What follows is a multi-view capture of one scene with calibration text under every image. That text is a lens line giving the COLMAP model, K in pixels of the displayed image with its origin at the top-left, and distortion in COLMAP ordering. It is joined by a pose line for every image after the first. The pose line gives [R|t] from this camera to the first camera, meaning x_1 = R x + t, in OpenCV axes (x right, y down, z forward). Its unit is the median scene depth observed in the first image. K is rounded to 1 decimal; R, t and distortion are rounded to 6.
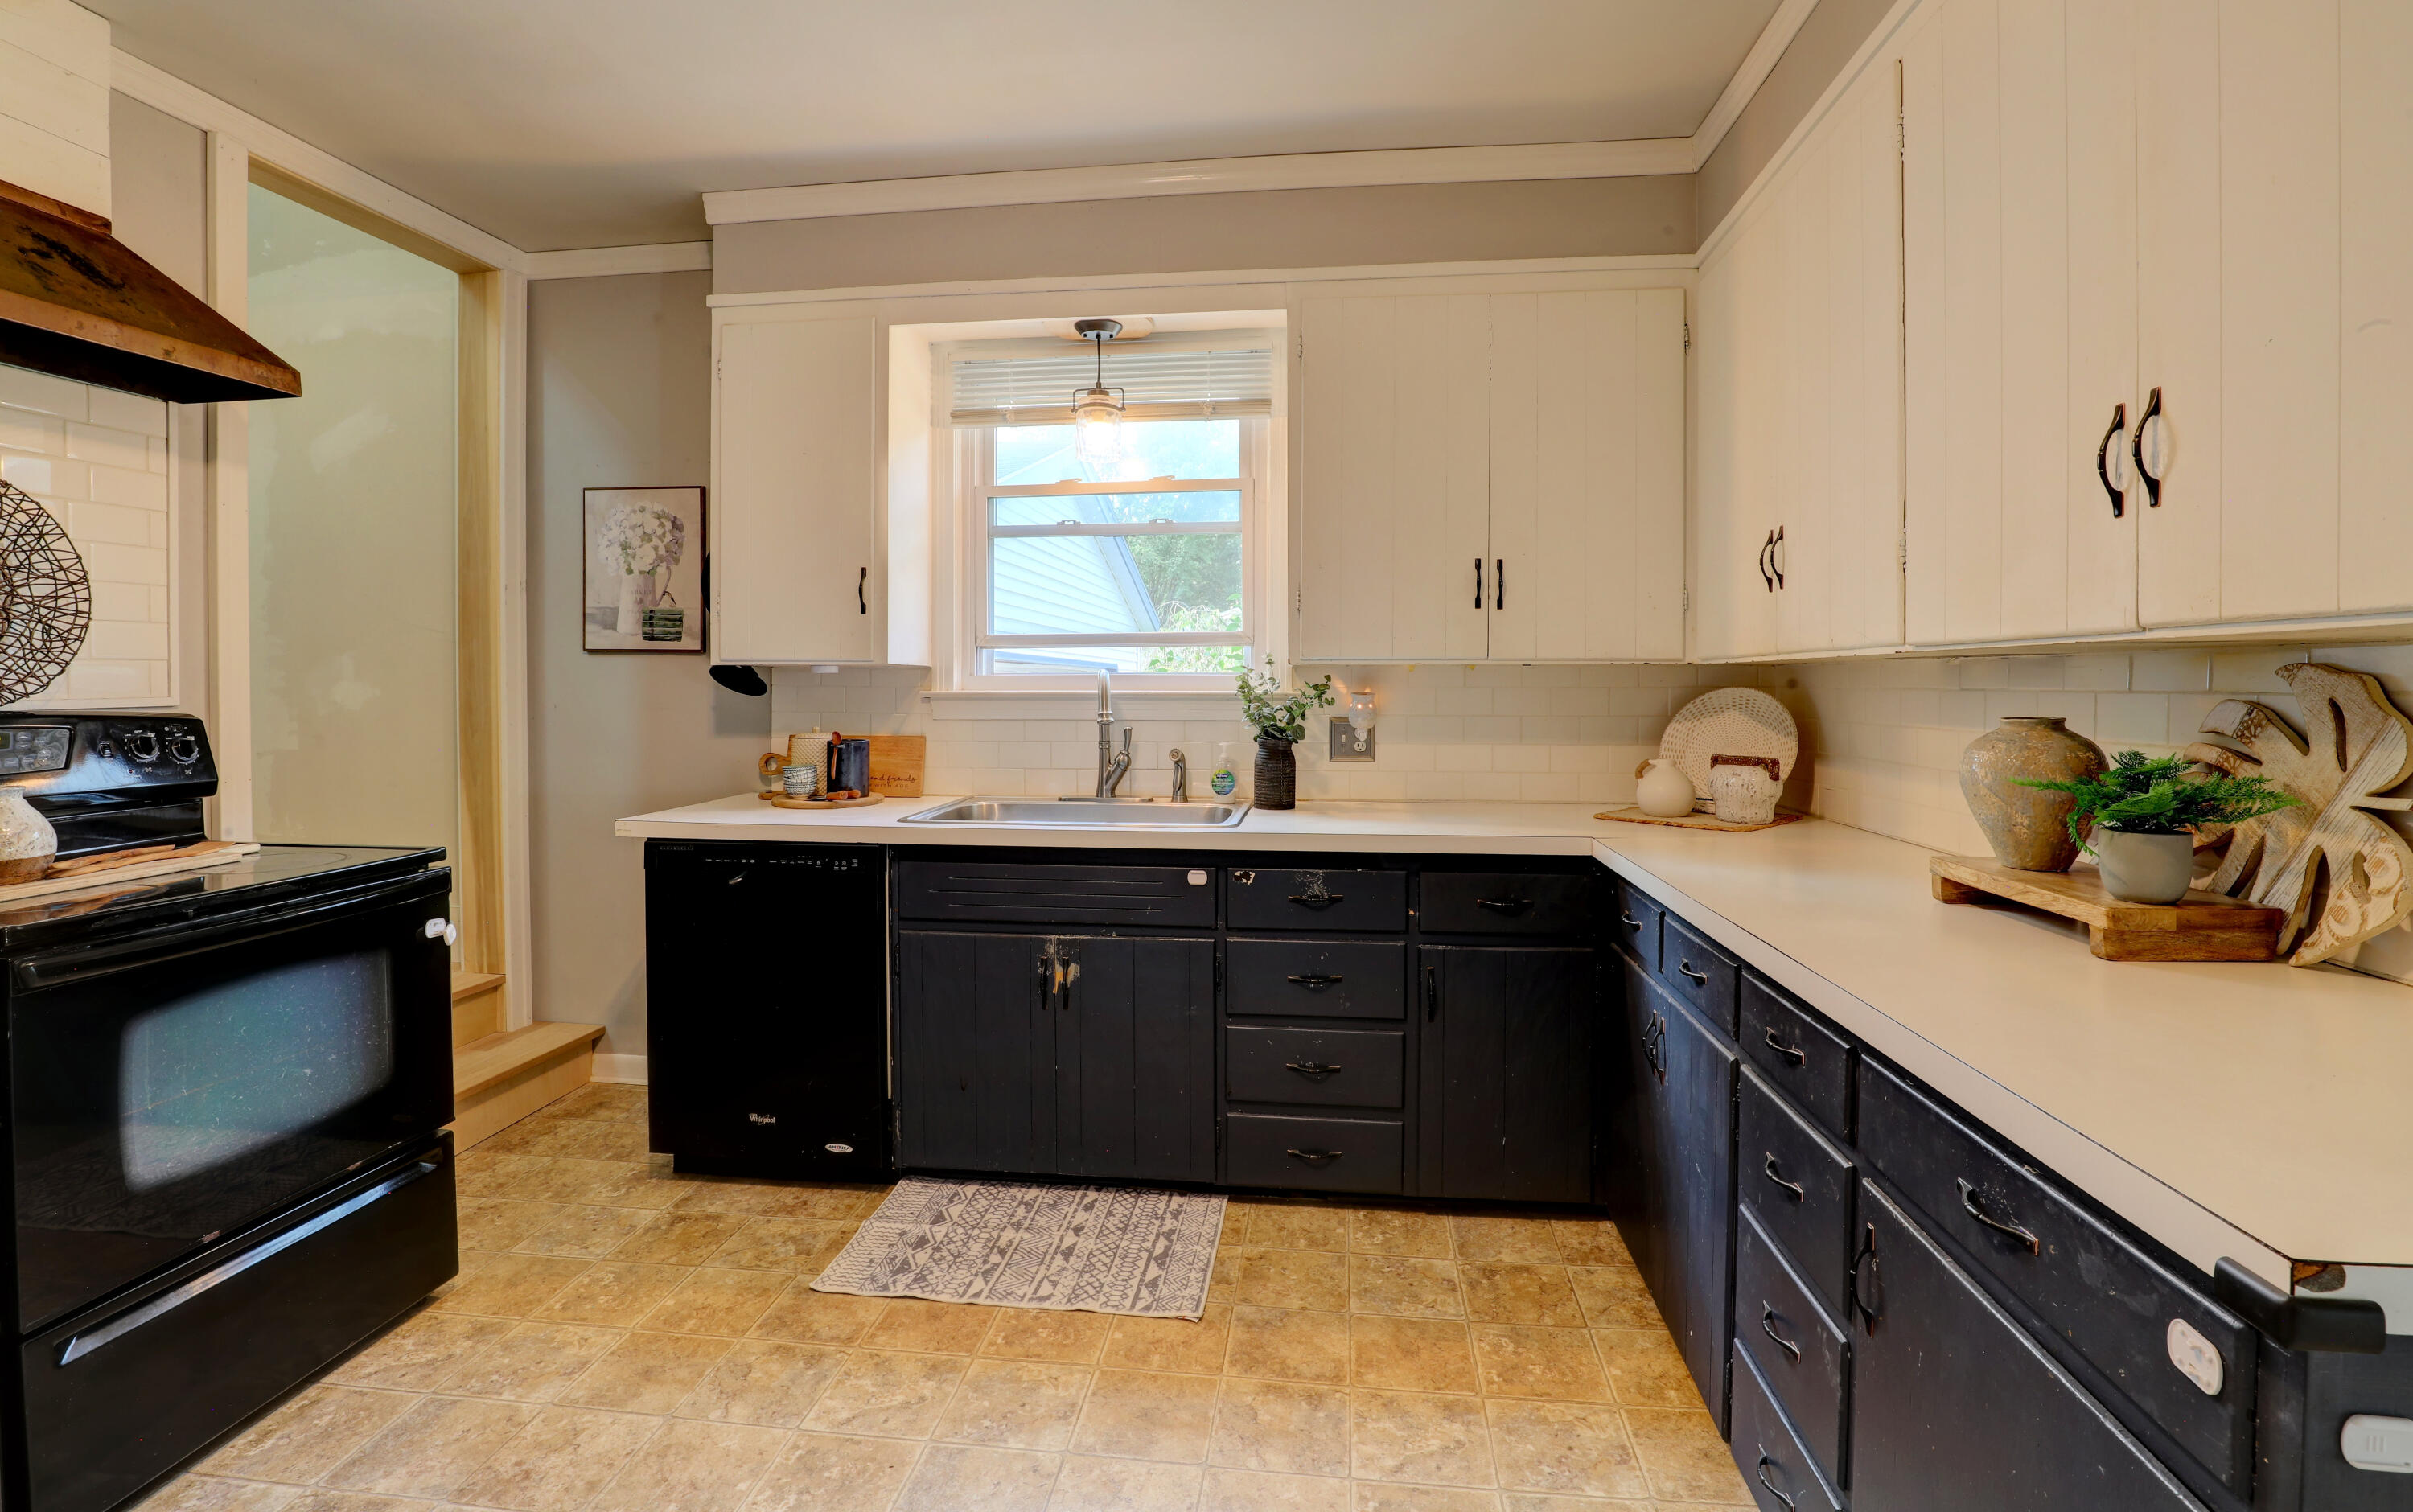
lens RADIAL K [[1126.9, 0, 1214.4], [0, 1126.9, 705.0], [0, 0, 1]] dist [-0.031648, 0.006712]
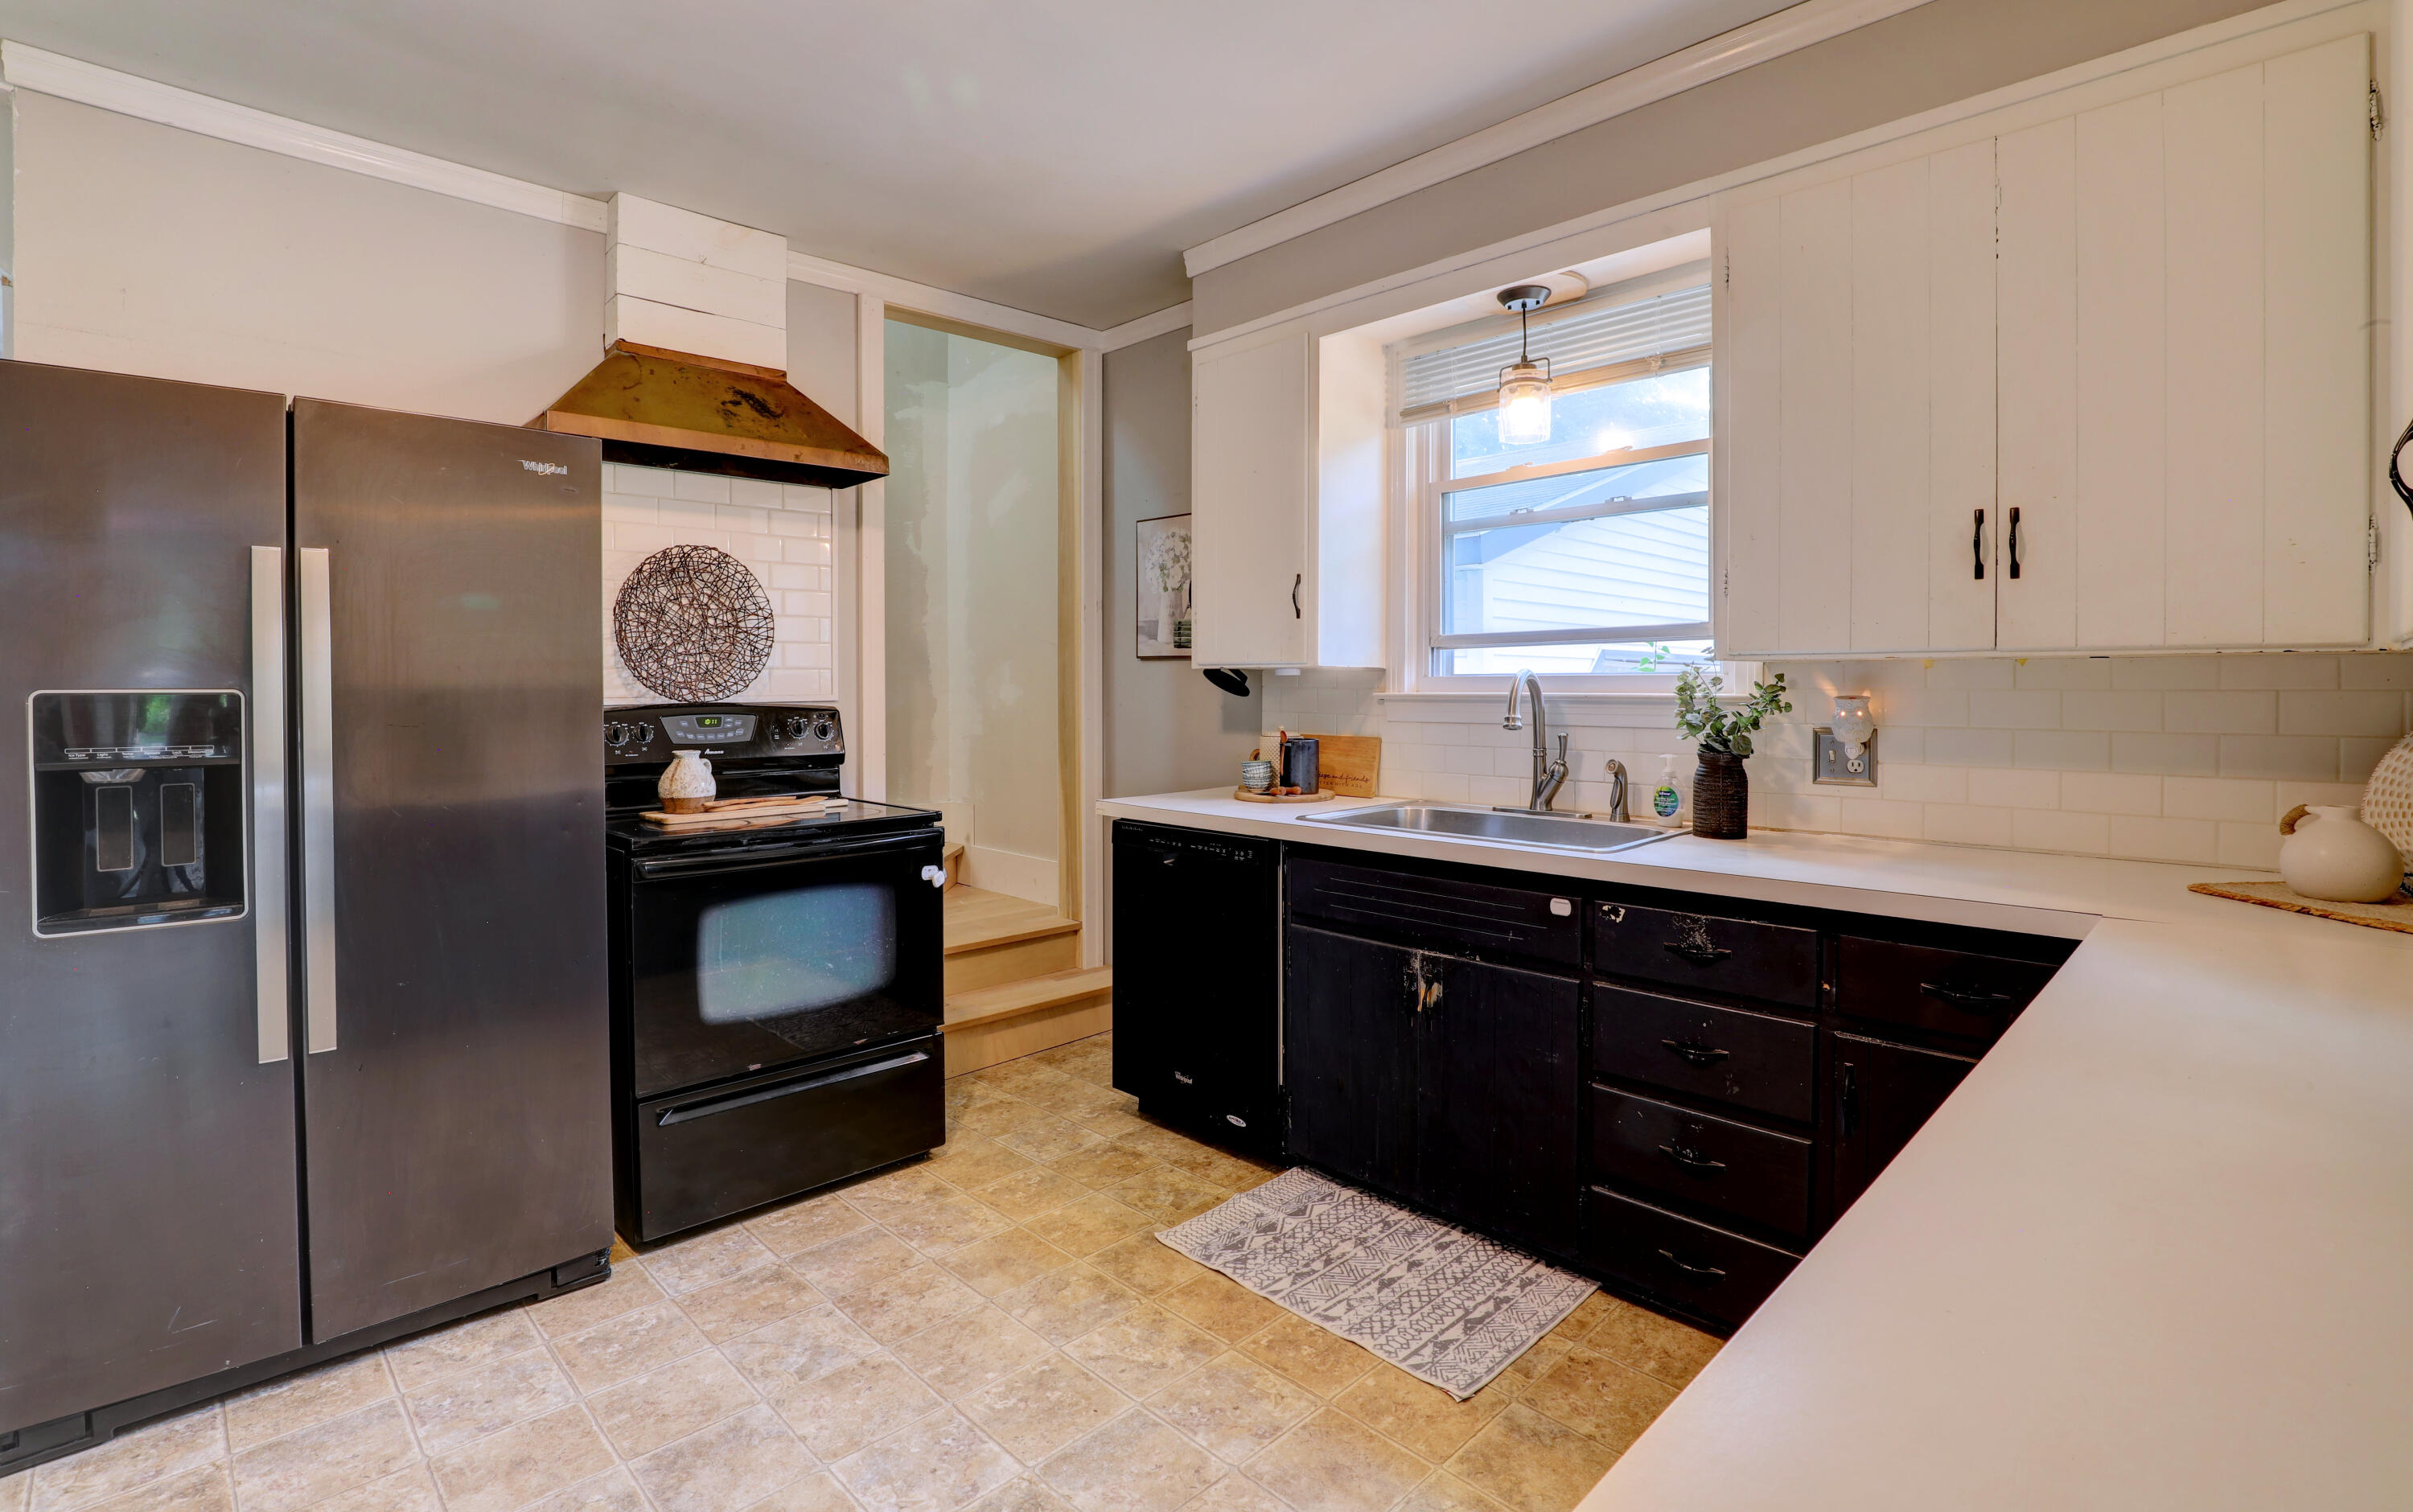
lens RADIAL K [[1126.9, 0, 1214.4], [0, 1126.9, 705.0], [0, 0, 1]] dist [-0.031648, 0.006712]
pose [[0.779169, 0.009703, -0.626738, 0.318047], [-0.011982, 0.999928, 0.000586, -0.000299], [0.626699, 0.007053, 0.779230, 0.152806]]
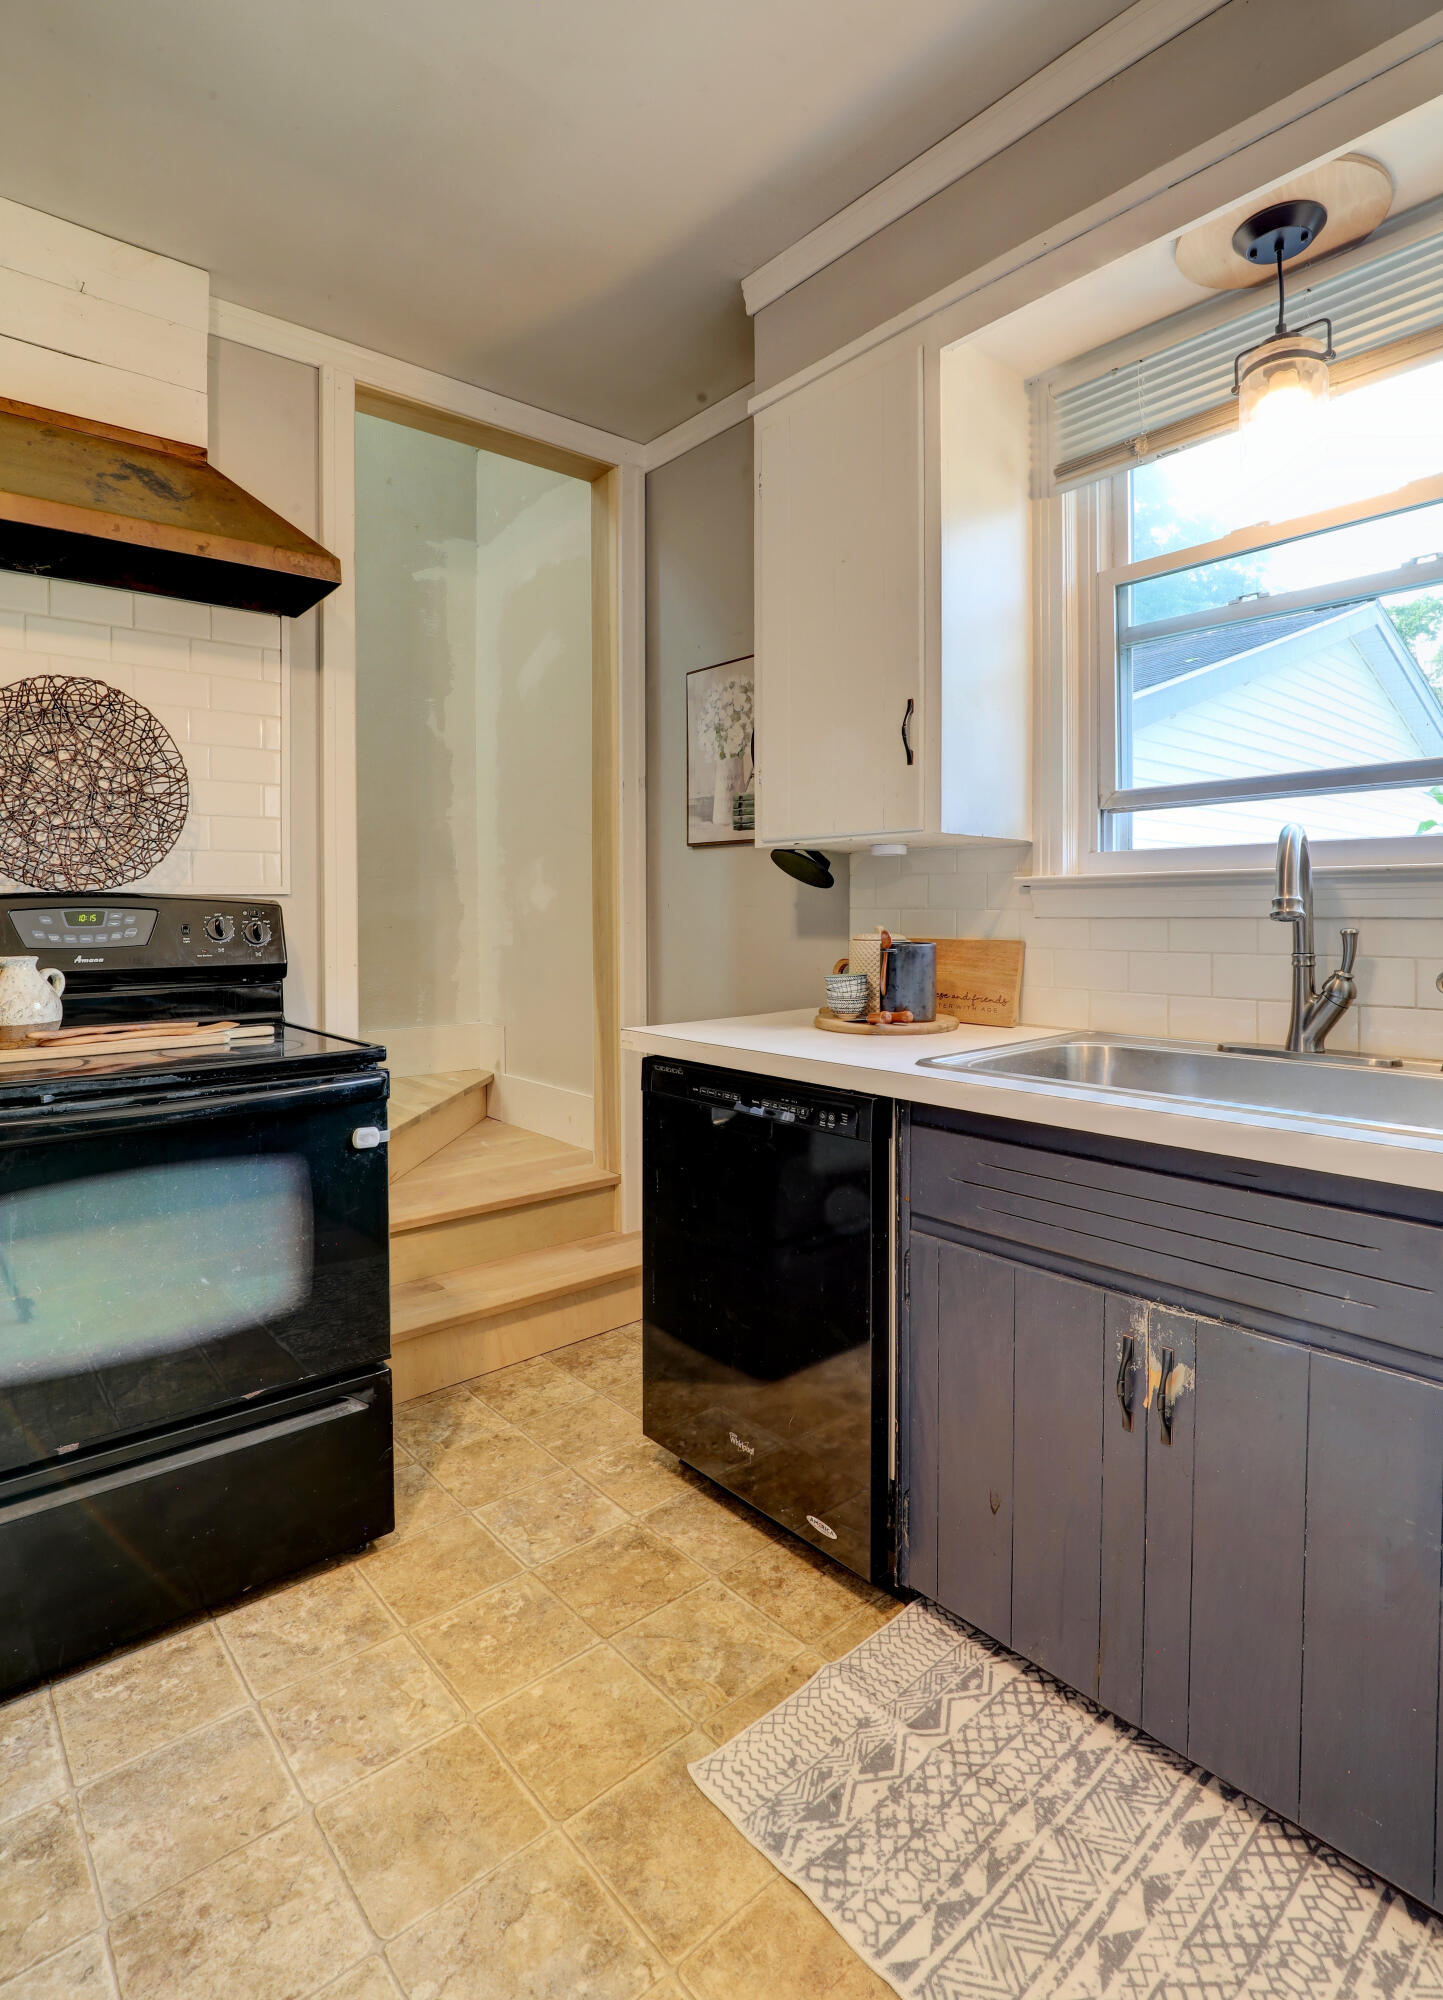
lens RADIAL K [[989.2, 0, 712.8], [0, 989.2, 925.0], [0, 0, 1]] dist [-0.039425, 0.008320]
pose [[0.733332, 0.005269, -0.679850, 0.023738], [-0.010275, 0.999942, -0.003335, 0.026684], [0.679793, 0.009431, 0.733343, 0.514166]]
